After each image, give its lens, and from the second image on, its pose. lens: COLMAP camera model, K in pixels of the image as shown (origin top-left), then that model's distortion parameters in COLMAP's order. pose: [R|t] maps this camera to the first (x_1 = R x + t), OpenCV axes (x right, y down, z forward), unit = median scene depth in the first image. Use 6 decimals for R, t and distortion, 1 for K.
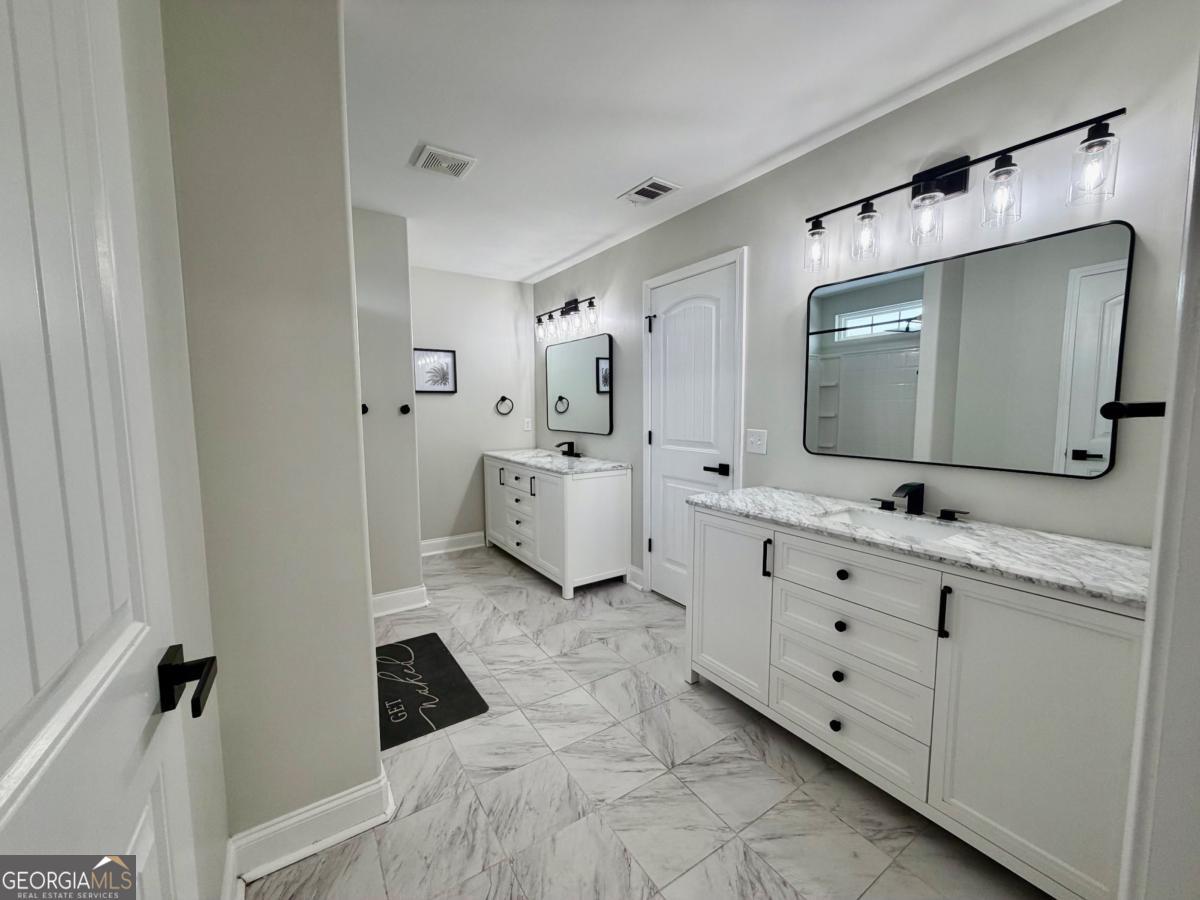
lens RADIAL K [[478.6, 0, 597.7], [0, 478.6, 450.1], [0, 0, 1]] dist [0.000867, 0.000376]
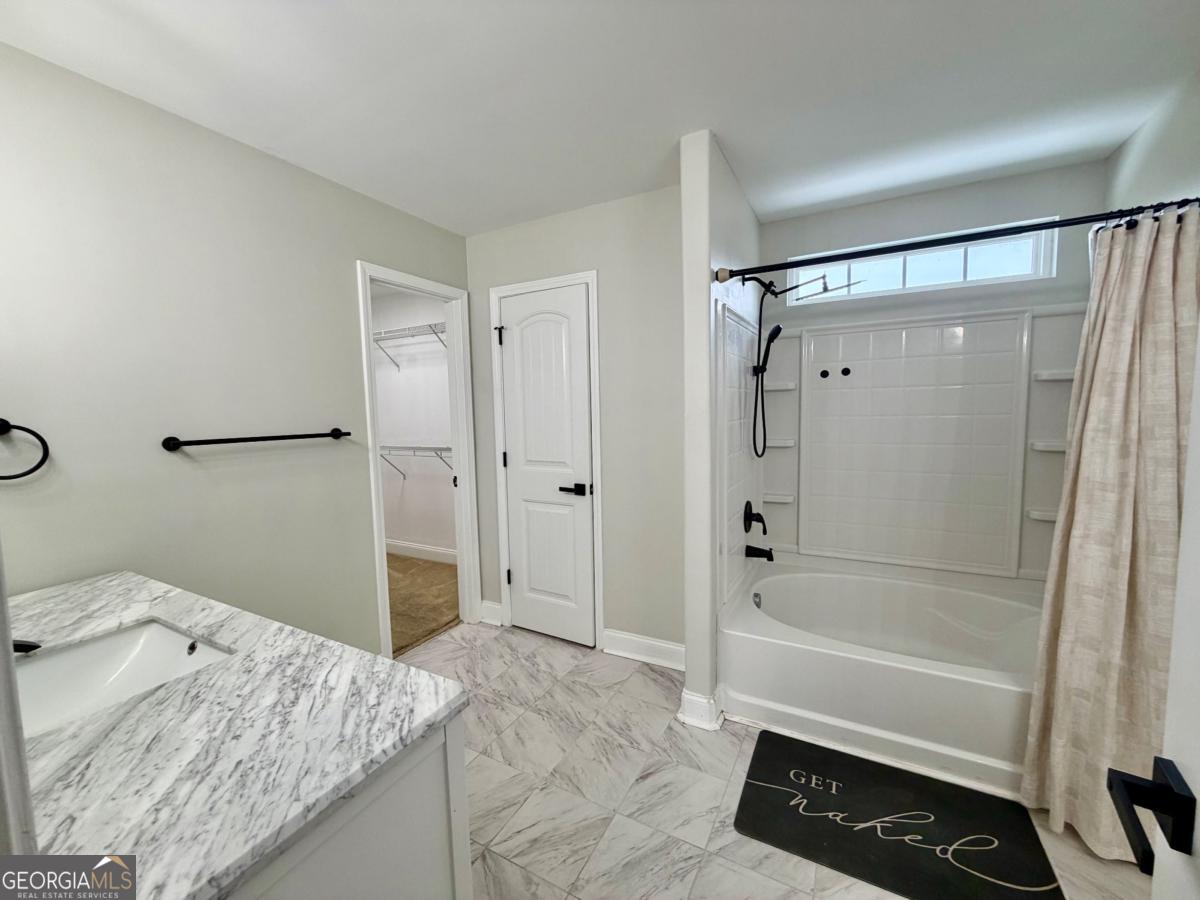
lens RADIAL K [[478.6, 0, 597.7], [0, 478.6, 450.1], [0, 0, 1]] dist [0.000867, 0.000376]
pose [[-0.880659, 0.065269, -0.469233, 0.160739], [-0.015910, 0.985831, 0.166988, -0.099349], [0.473483, 0.154525, -0.867142, 0.836453]]
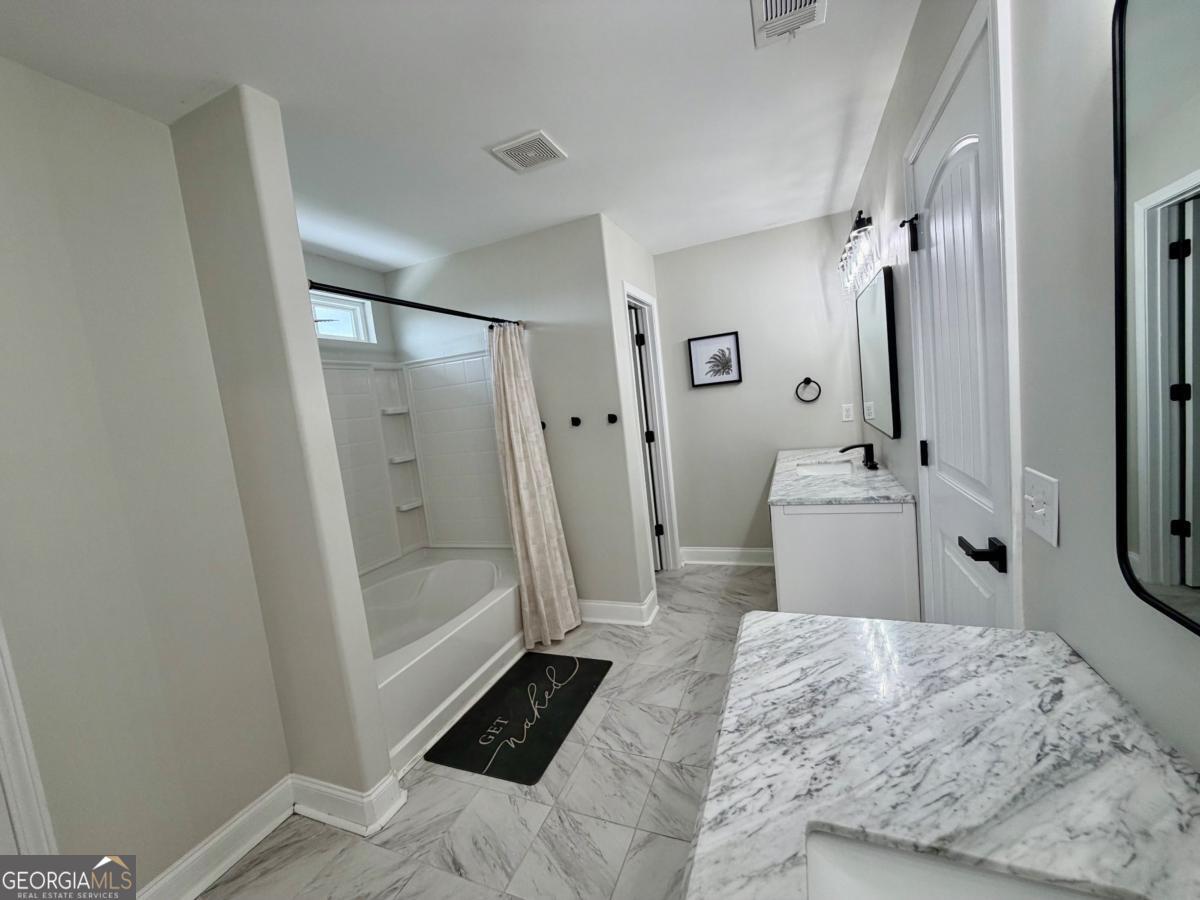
lens RADIAL K [[478.6, 0, 597.7], [0, 478.6, 450.1], [0, 0, 1]] dist [0.000867, 0.000376]
pose [[0.558459, 0.026642, -0.829104, 0.311085], [0.032900, 0.997986, 0.054229, -0.062573], [0.828880, -0.057562, 0.556458, 0.369055]]
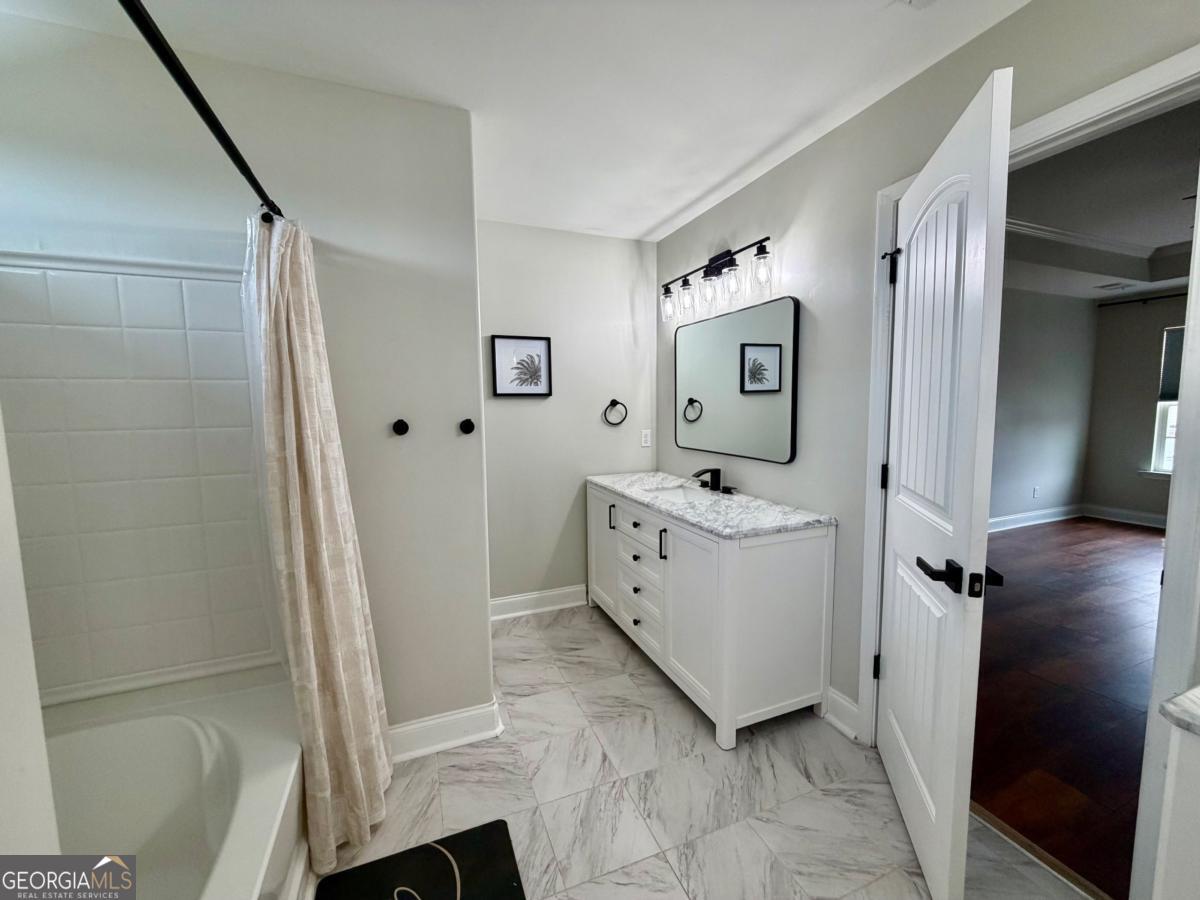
lens RADIAL K [[478.6, 0, 597.7], [0, 478.6, 450.1], [0, 0, 1]] dist [0.000867, 0.000376]
pose [[0.979519, 0.012791, -0.200946, -0.092733], [-0.011809, 0.999912, 0.006087, -0.050153], [0.201006, -0.003589, 0.979583, 0.355164]]
